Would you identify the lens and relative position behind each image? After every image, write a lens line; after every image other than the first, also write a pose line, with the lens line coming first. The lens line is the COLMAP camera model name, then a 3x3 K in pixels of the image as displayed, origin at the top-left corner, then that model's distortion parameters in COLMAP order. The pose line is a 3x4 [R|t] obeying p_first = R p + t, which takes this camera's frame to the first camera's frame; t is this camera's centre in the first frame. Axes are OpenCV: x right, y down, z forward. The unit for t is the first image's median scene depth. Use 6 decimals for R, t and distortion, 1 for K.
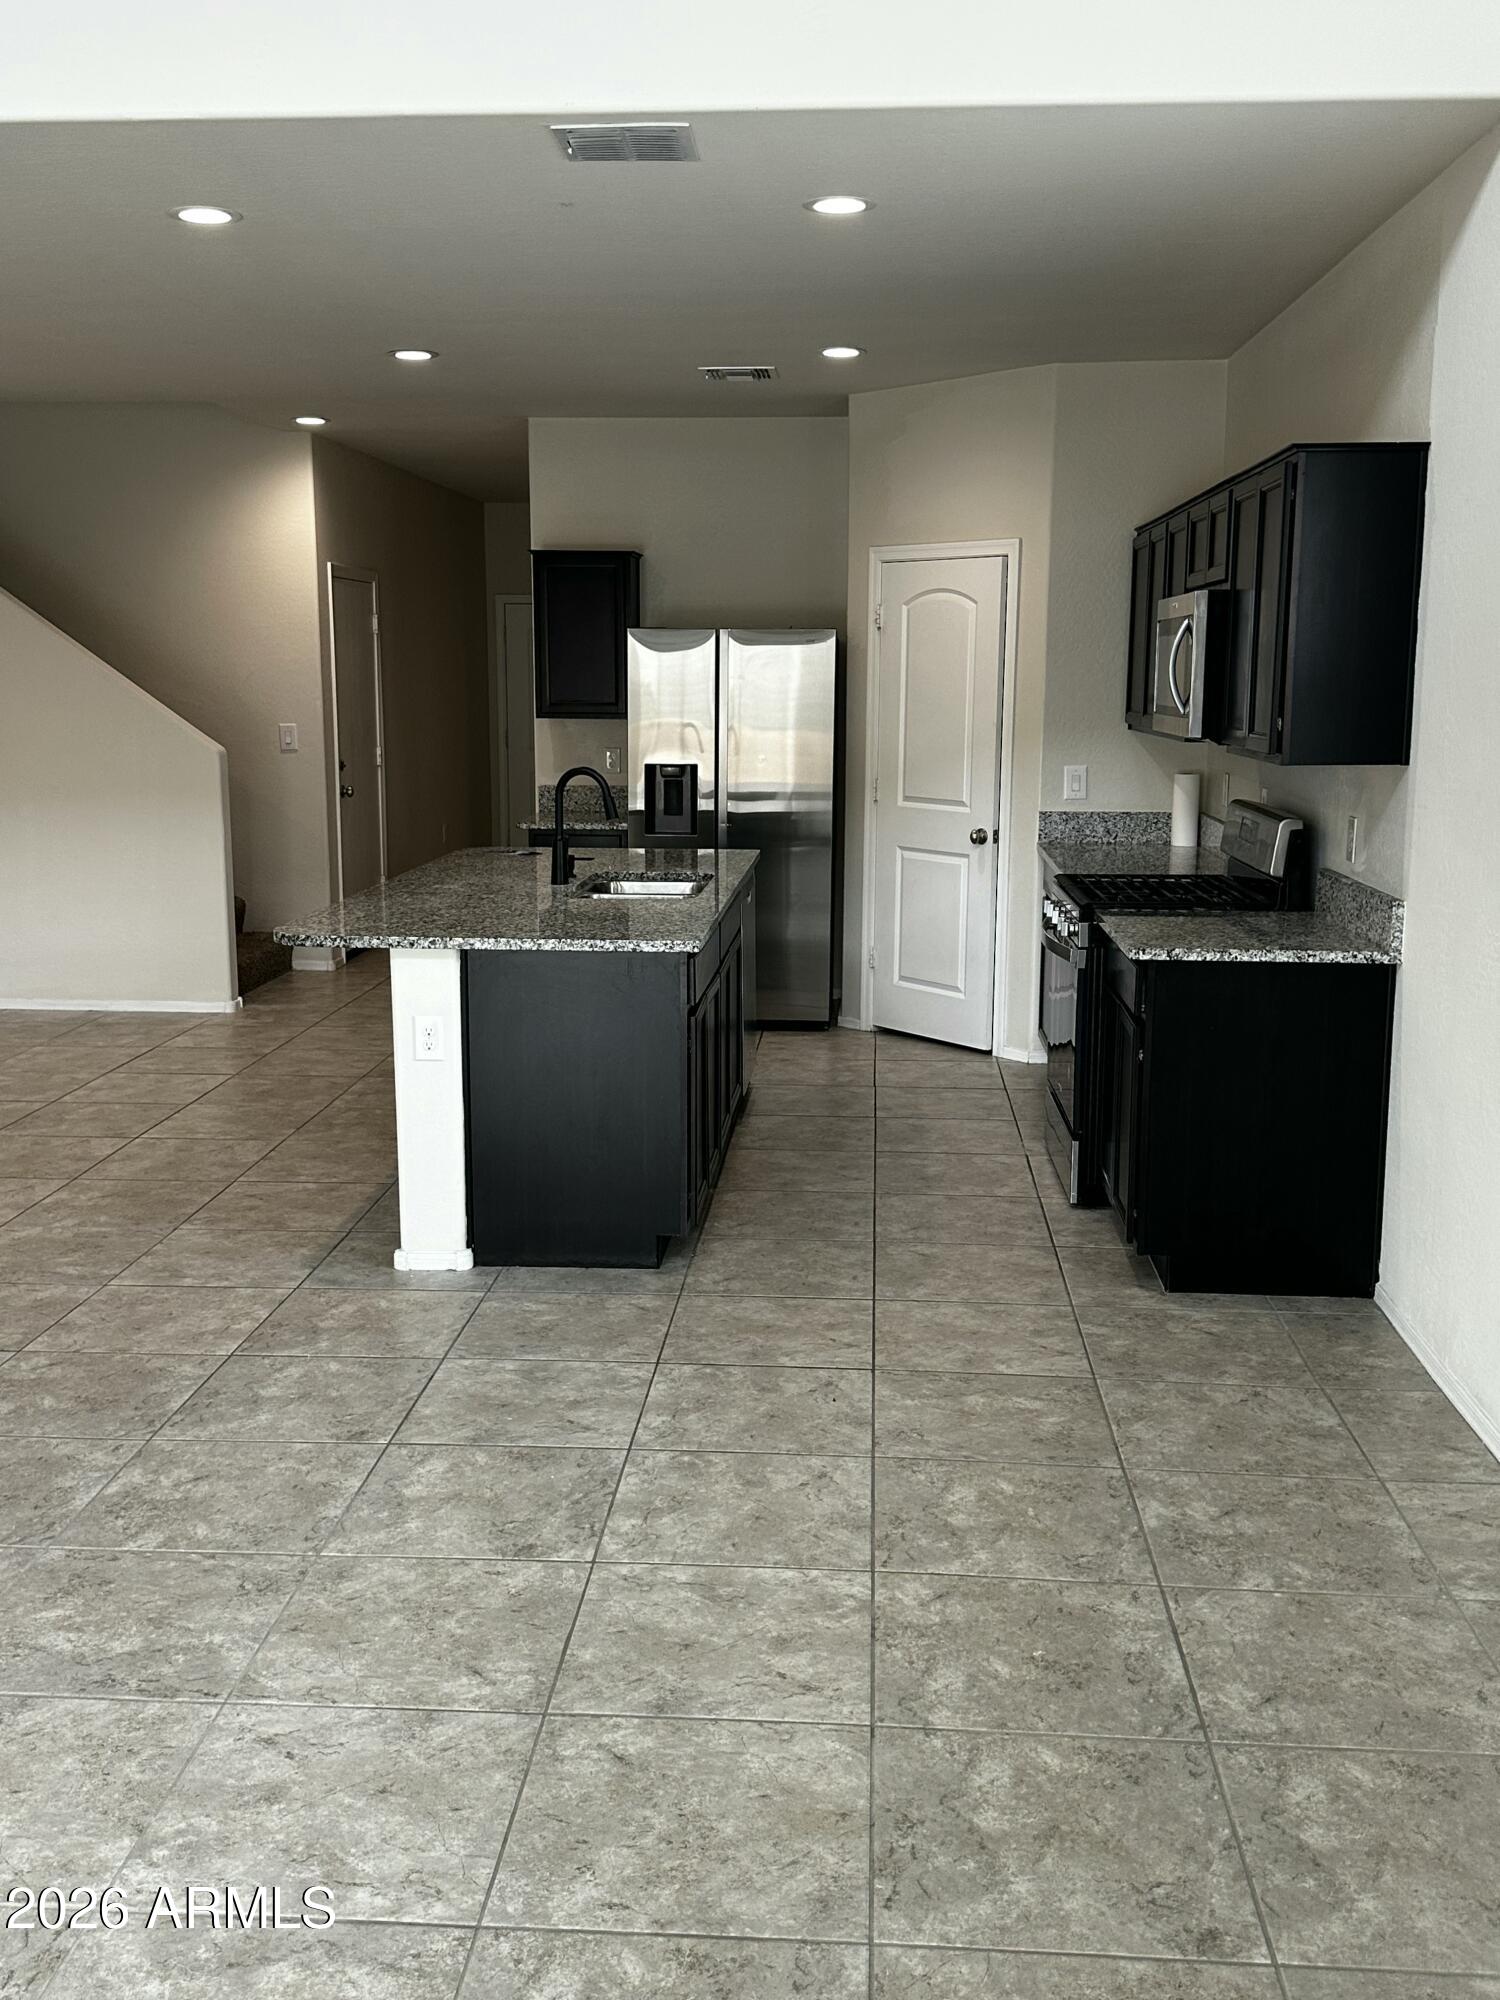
lens RADIAL K [[1881.9, 0, 747.1], [0, 1881.9, 1013.7], [0, 0, 1]] dist [-0.010297, 0.000000]
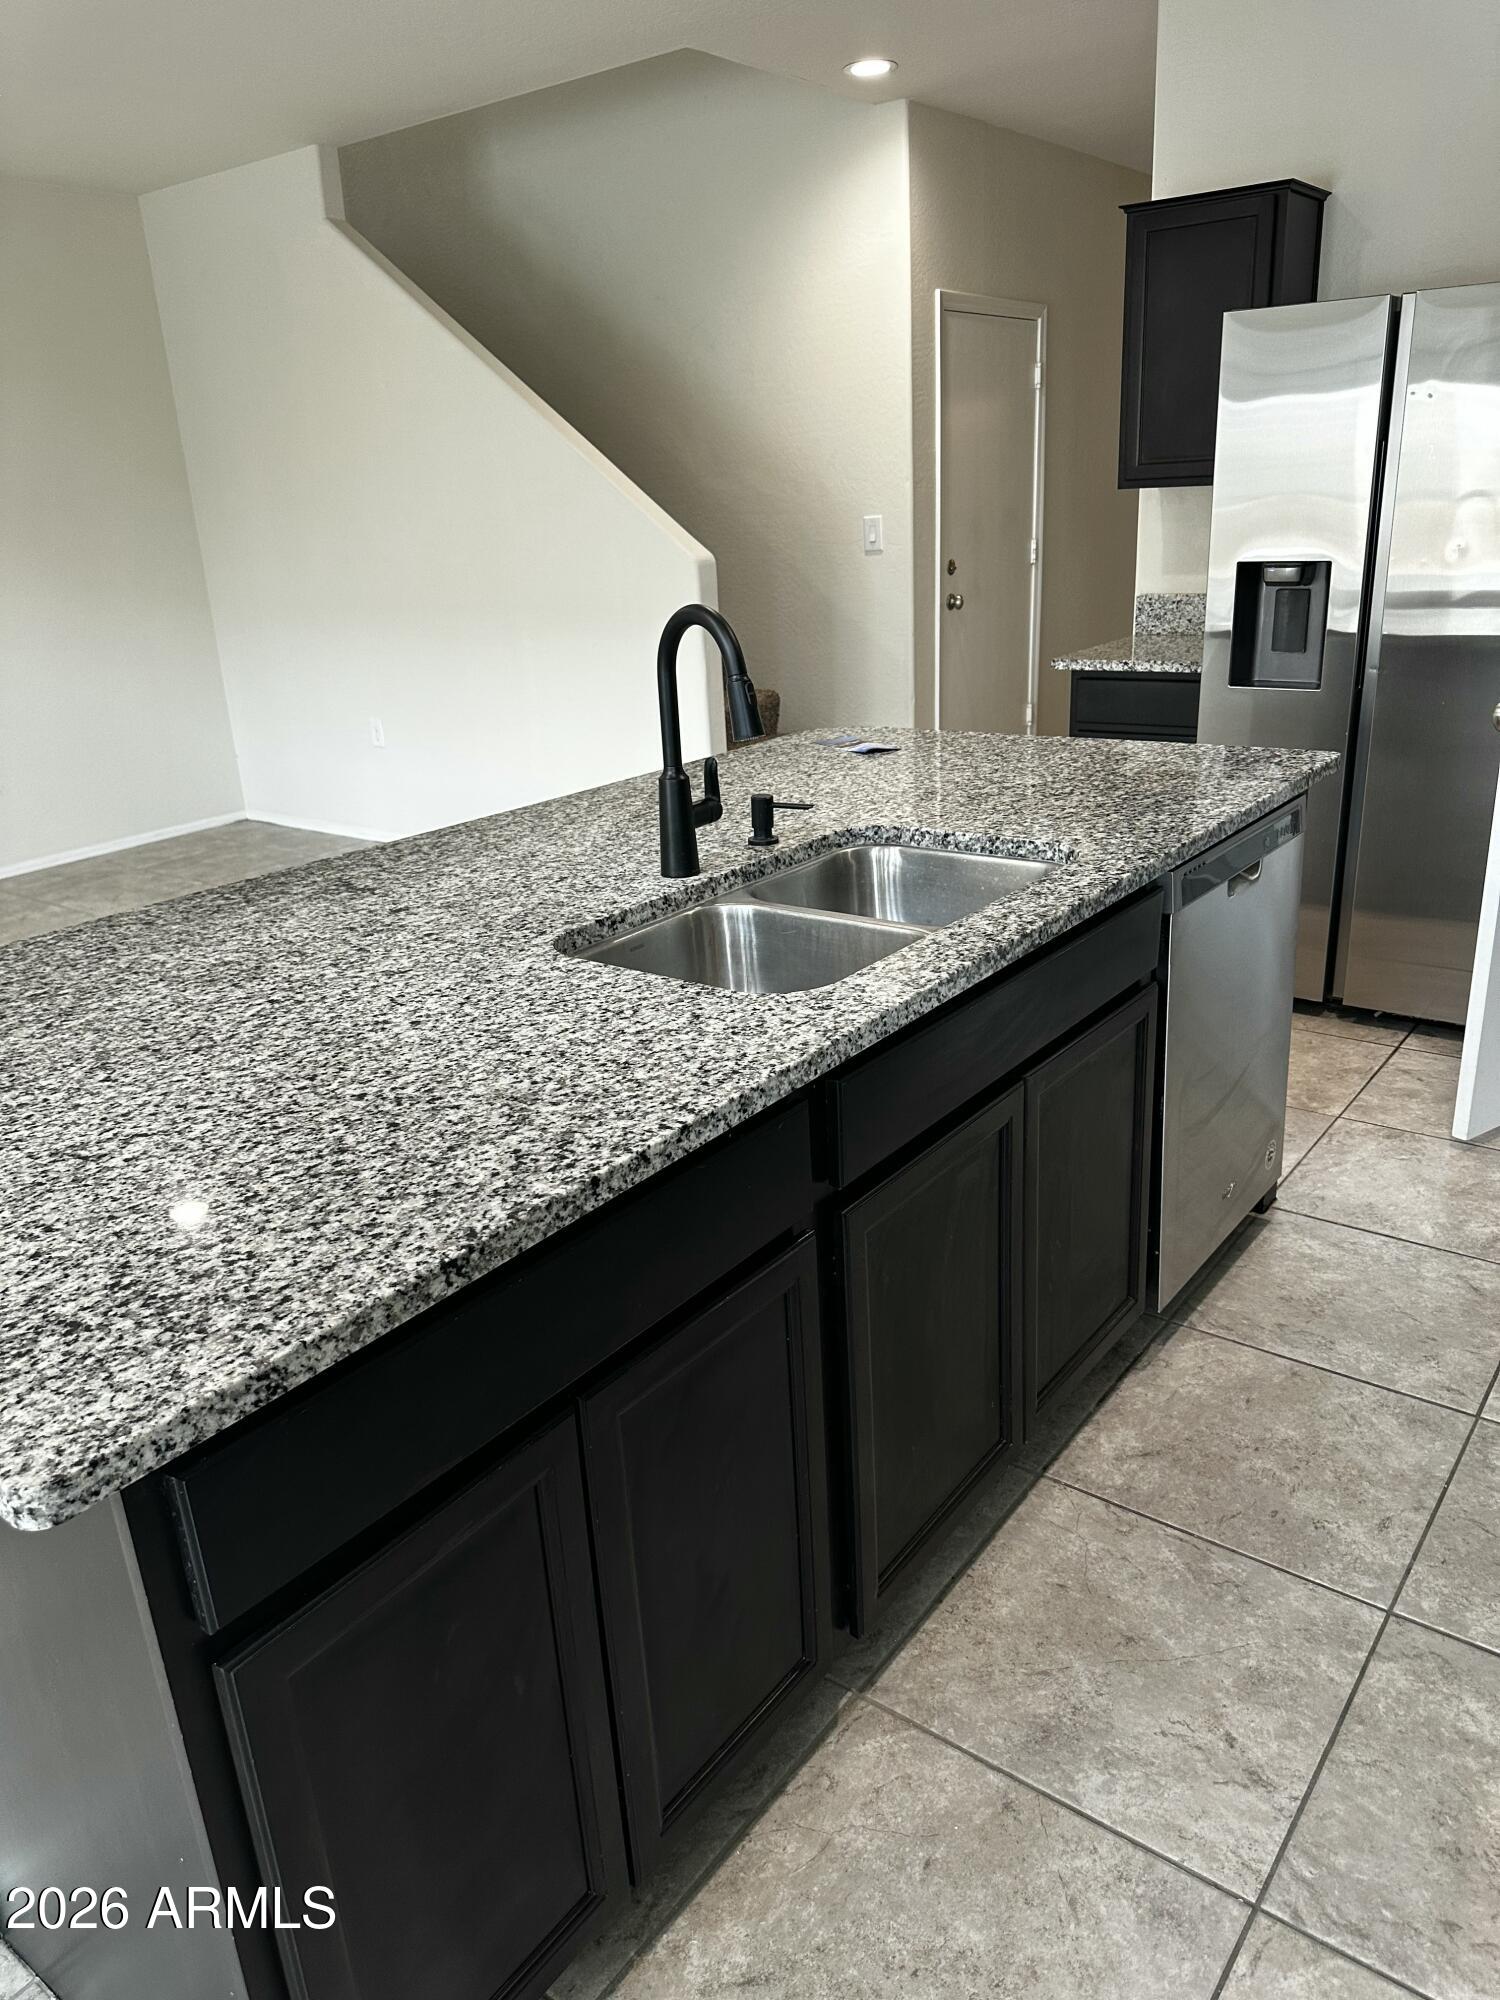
lens RADIAL K [[1414.2, 0, 744.1], [0, 1414.2, 1004.3], [0, 0, 1]] dist [0.003578, 0.000066]
pose [[0.828751, 0.138759, -0.542141, 0.072730], [-0.038776, 0.980682, 0.191726, -0.075562], [0.558272, -0.137871, 0.818122, 0.529948]]
